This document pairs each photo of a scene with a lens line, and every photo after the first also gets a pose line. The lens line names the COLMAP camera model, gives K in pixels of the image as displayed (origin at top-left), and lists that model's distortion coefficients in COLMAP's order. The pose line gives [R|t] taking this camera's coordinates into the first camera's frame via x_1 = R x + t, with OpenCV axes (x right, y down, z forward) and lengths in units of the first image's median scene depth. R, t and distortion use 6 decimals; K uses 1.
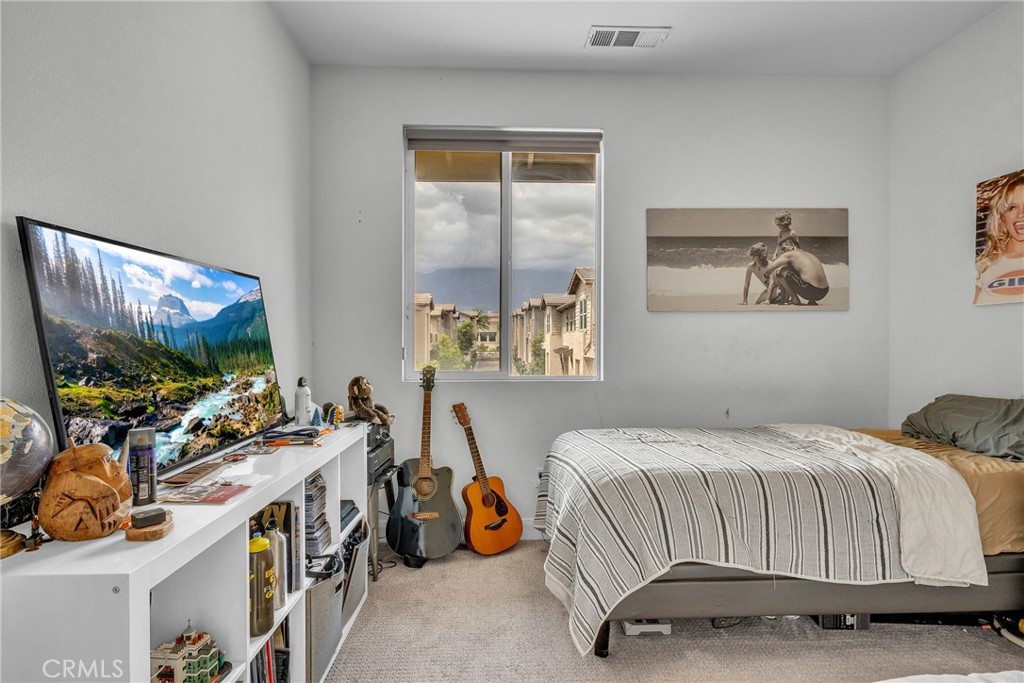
lens RADIAL K [[510.4, 0, 512.0], [0, 510.4, 341.5], [0, 0, 1]] dist [0.002141, 0.000368]
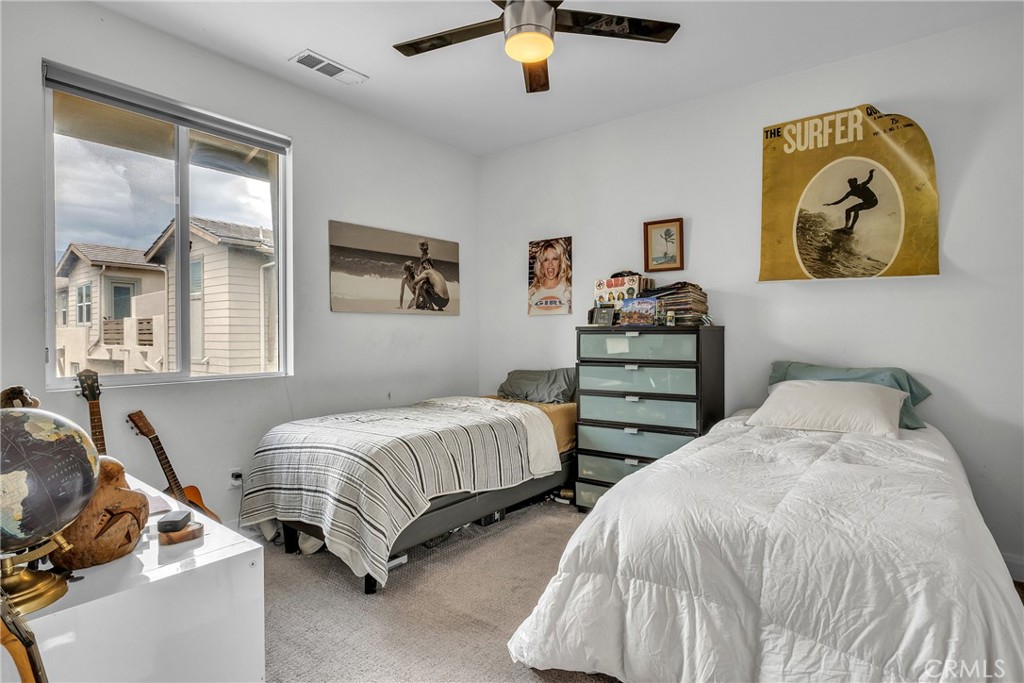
lens RADIAL K [[510.4, 0, 512.0], [0, 510.4, 341.5], [0, 0, 1]] dist [0.002141, 0.000368]
pose [[0.658284, -0.010179, 0.752701, -0.886826], [0.004739, 0.999945, 0.009377, -0.004004], [-0.752754, -0.002605, 0.658296, -0.110744]]
